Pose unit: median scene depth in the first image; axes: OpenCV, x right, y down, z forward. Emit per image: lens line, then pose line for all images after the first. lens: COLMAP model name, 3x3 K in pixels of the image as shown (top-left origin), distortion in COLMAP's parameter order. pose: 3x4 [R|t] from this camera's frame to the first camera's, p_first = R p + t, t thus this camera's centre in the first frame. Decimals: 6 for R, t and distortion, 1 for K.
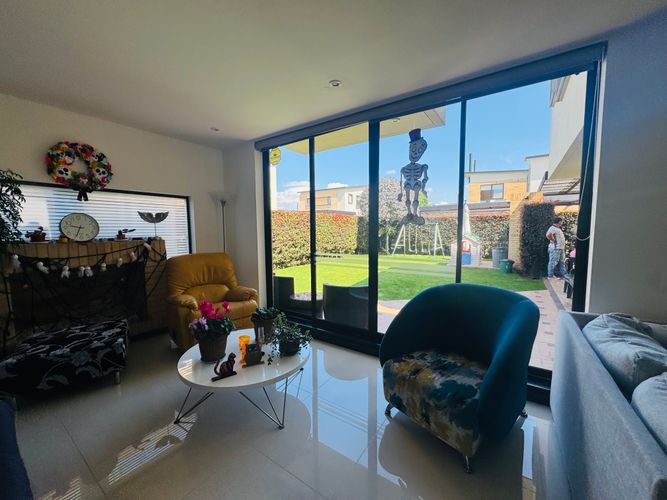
lens RADIAL K [[268.0, 0, 332.5], [0, 268.0, 250.5], [0, 0, 1]] dist [-0.000513, 0.000624]
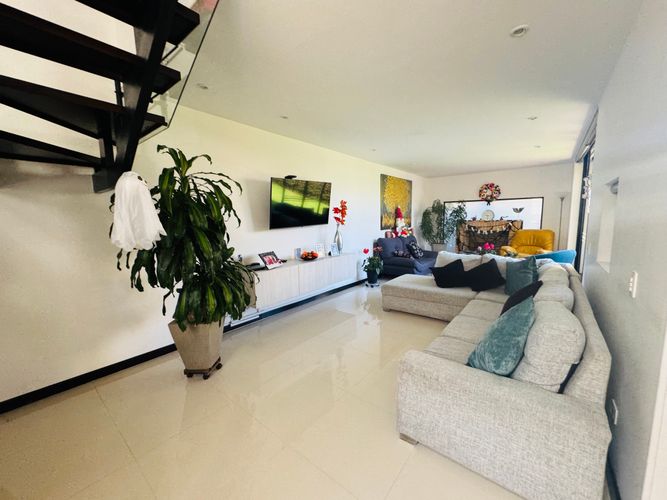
lens RADIAL K [[268.0, 0, 332.9], [0, 268.0, 250.6], [0, 0, 1]] dist [-0.000513, 0.000624]
pose [[-0.076209, 0.128963, -0.988717, 1.735775], [-0.061290, 0.989120, 0.133739, -0.005943], [0.995206, 0.070790, -0.067475, -0.288506]]
